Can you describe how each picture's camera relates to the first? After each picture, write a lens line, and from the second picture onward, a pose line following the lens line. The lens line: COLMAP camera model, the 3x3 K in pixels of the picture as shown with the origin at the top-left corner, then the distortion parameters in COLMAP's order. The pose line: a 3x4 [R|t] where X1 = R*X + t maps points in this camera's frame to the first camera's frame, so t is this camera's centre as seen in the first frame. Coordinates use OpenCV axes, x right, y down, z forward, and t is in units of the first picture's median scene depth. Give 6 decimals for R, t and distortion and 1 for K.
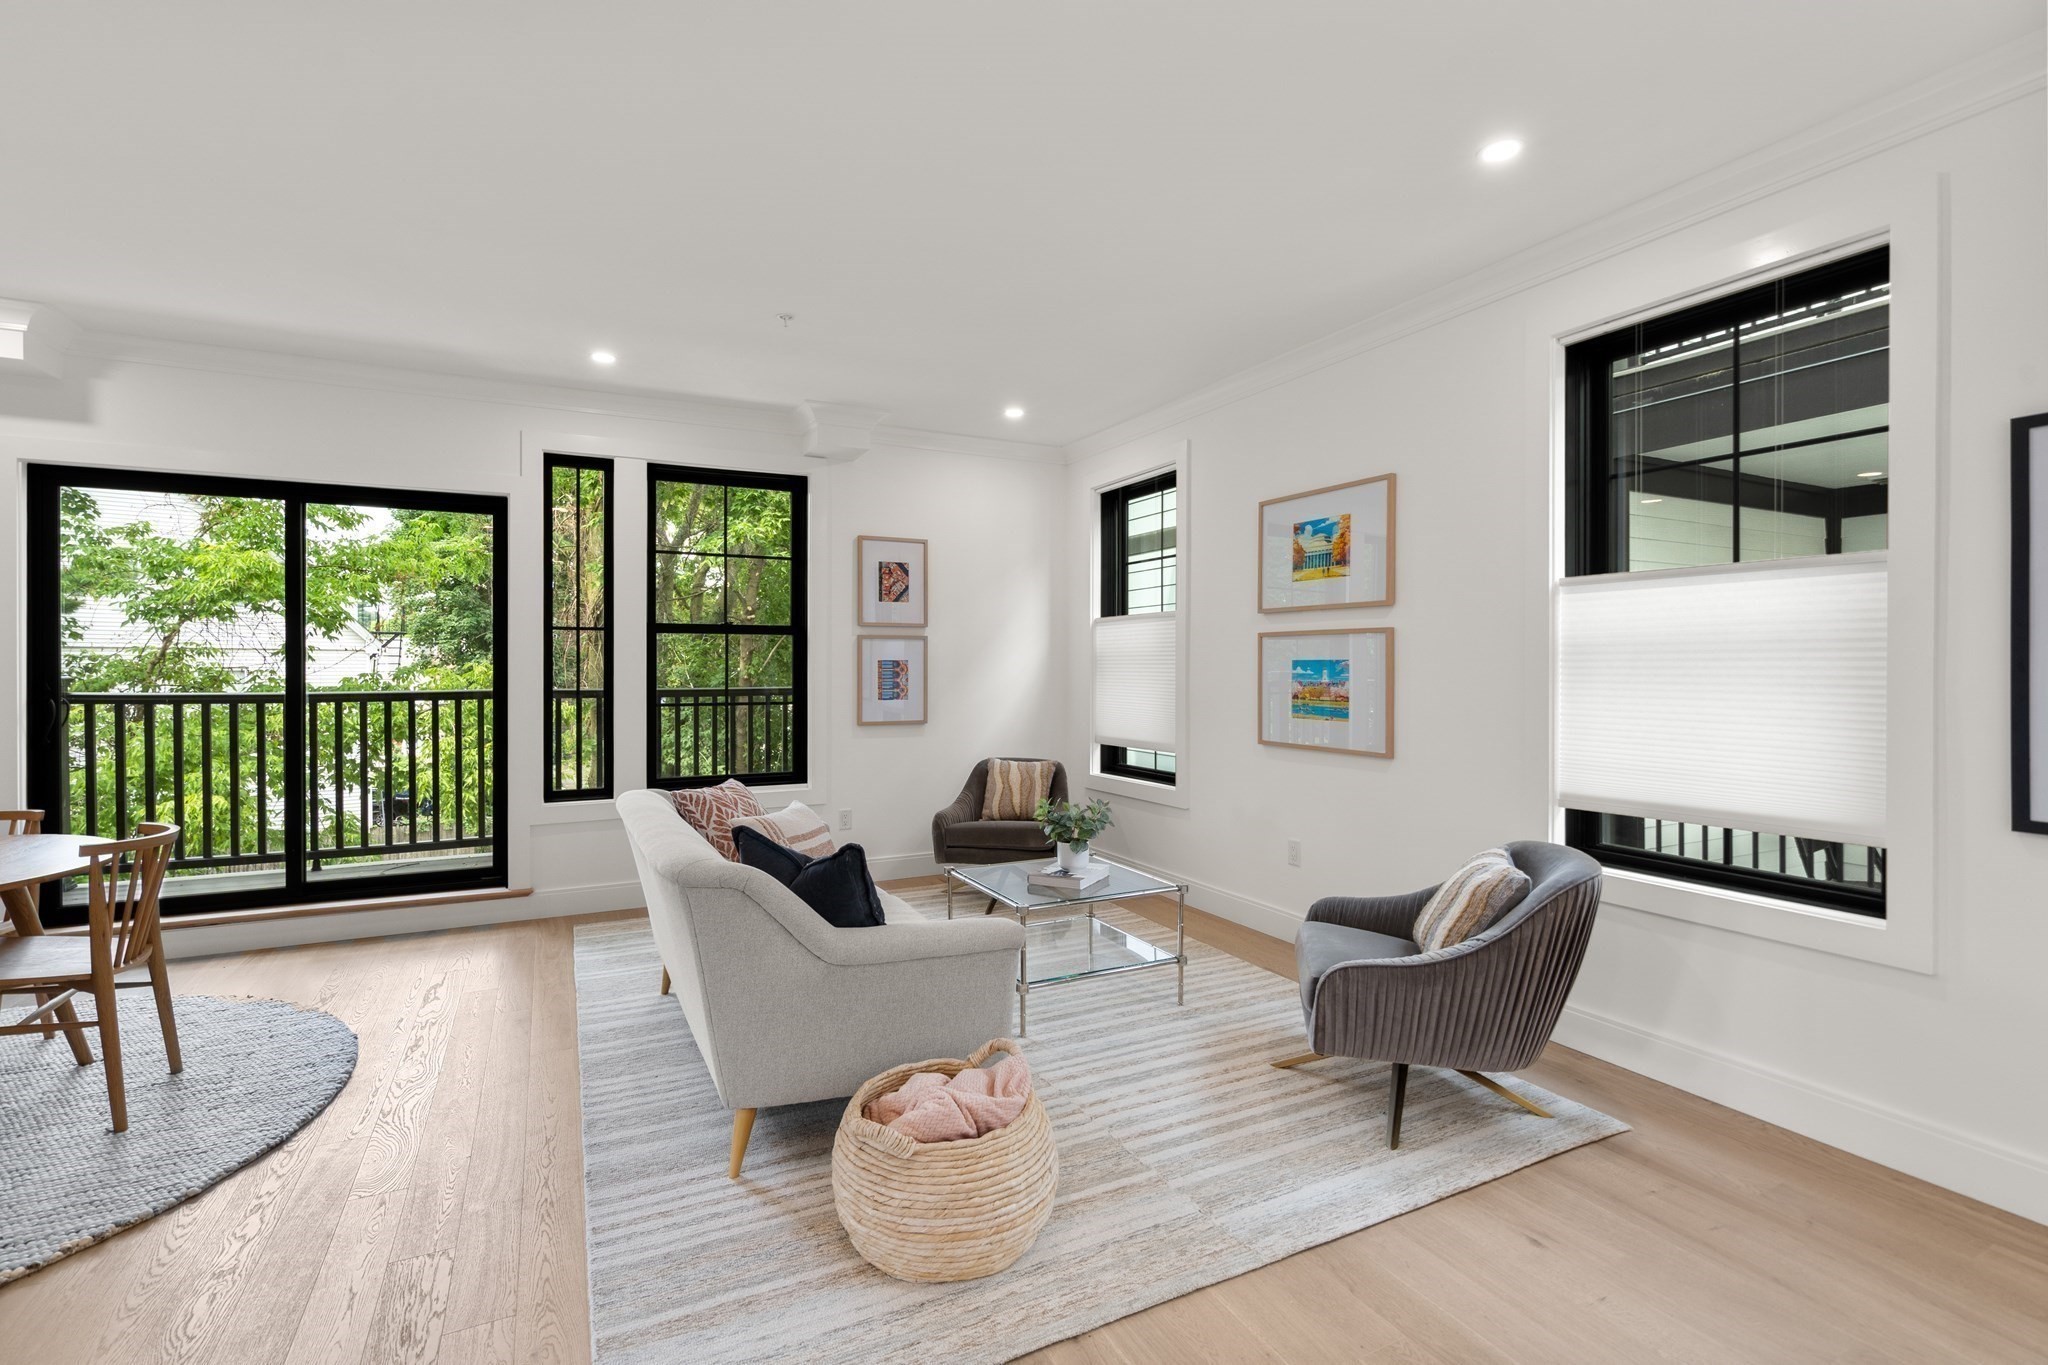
lens RADIAL K [[926.2, 0, 1019.1], [0, 926.2, 664.8], [0, 0, 1]] dist [-0.001401, 0.000960]
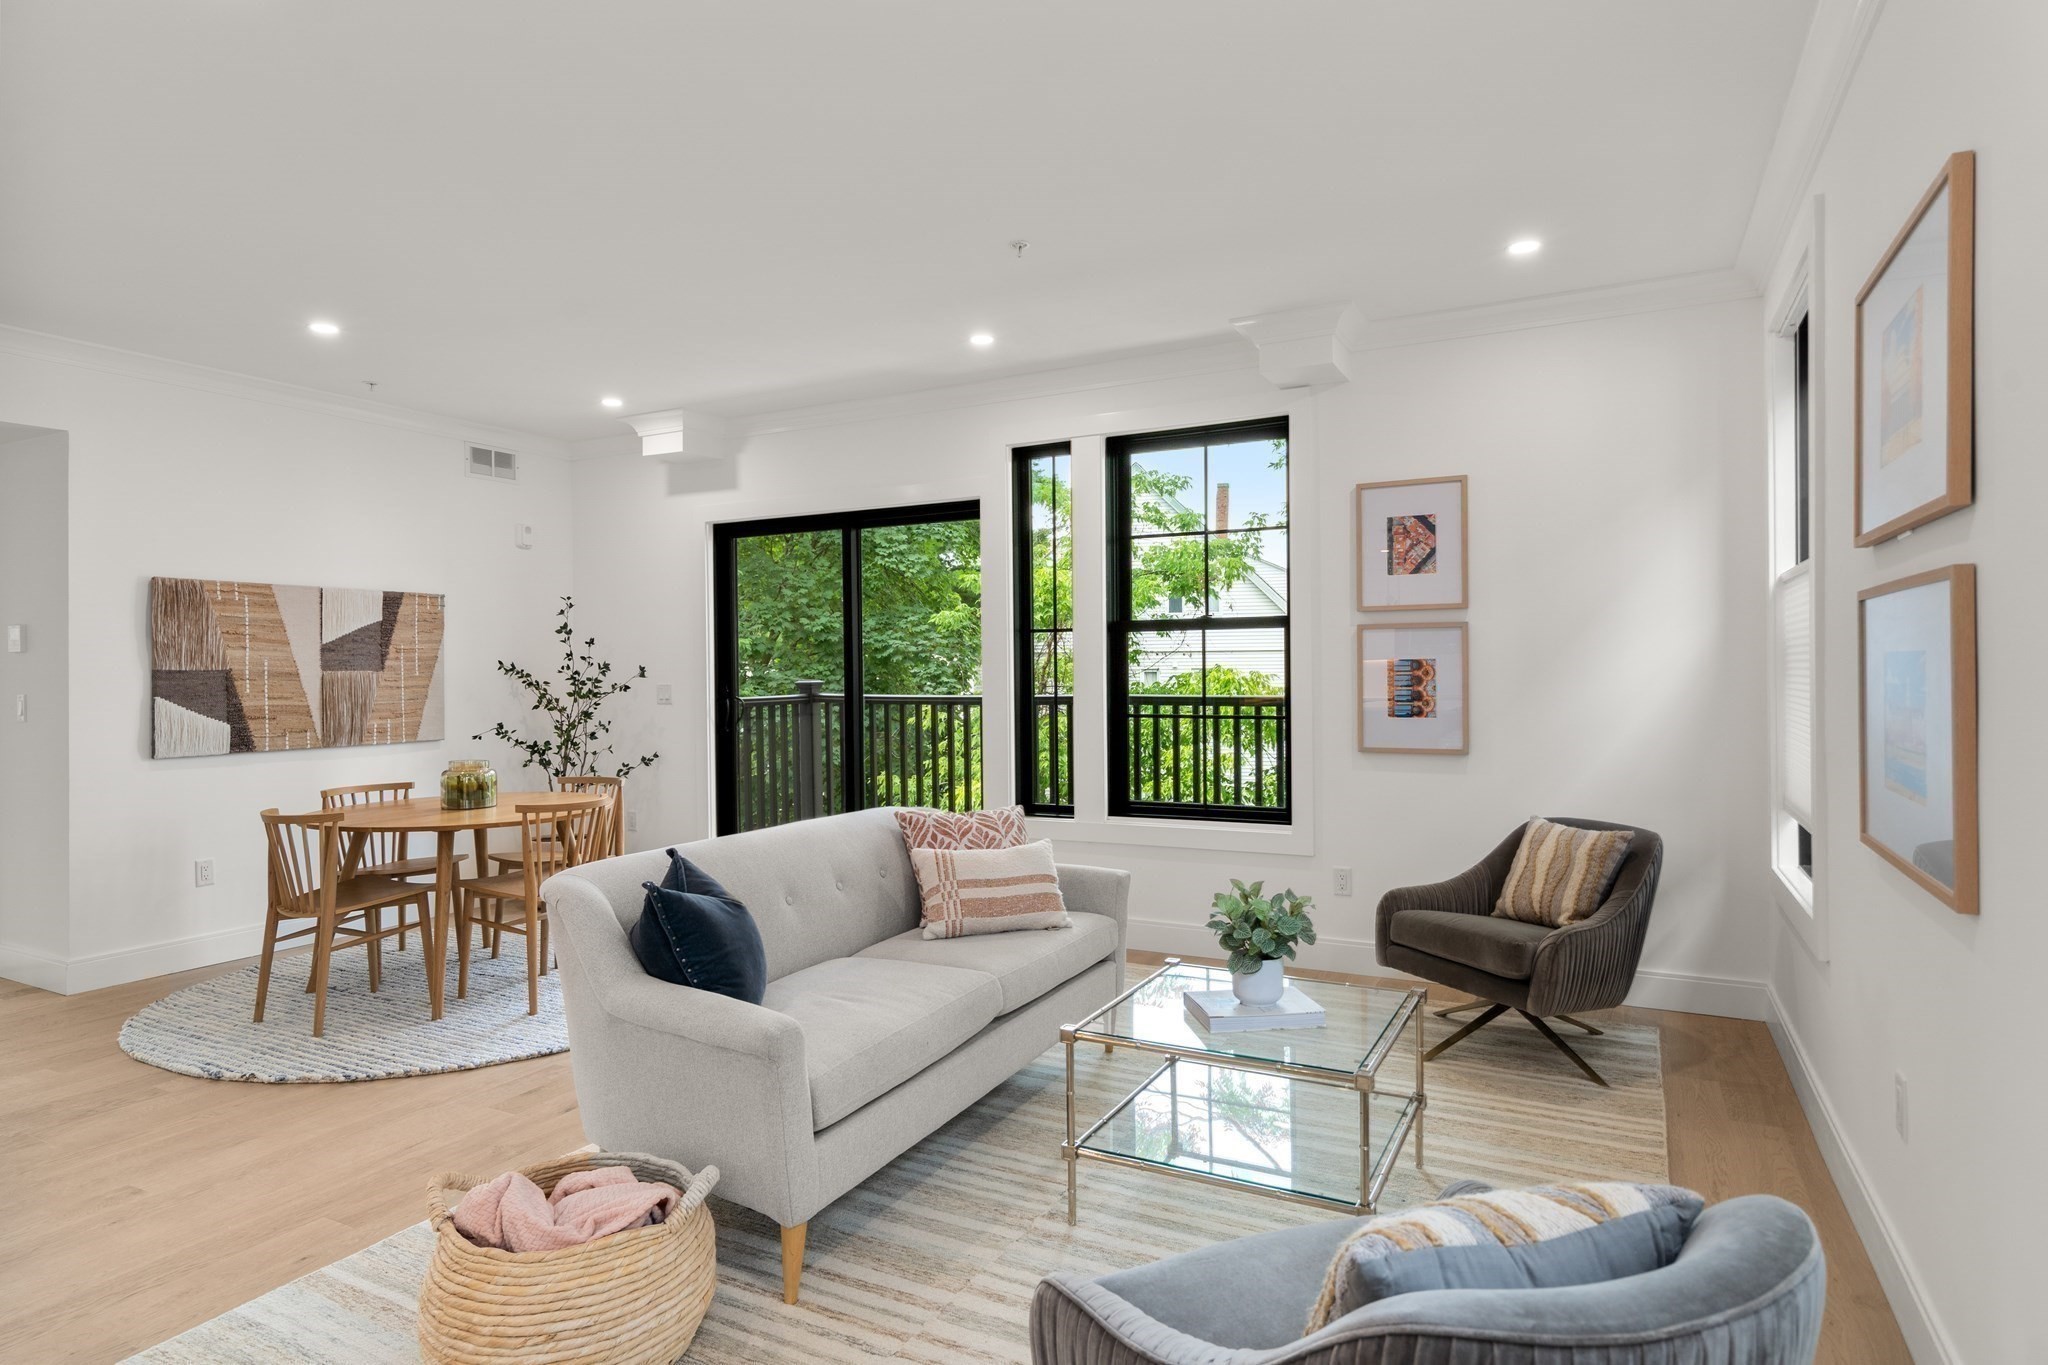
lens RADIAL K [[1125.1, 0, 1014.9], [0, 1125.1, 670.8], [0, 0, 1]] dist [0.003543, 0.000534]
pose [[0.579091, -0.005885, -0.815242, 0.431711], [0.010316, 0.999947, 0.000110, 0.000134], [0.815198, -0.008474, 0.579121, 0.330712]]
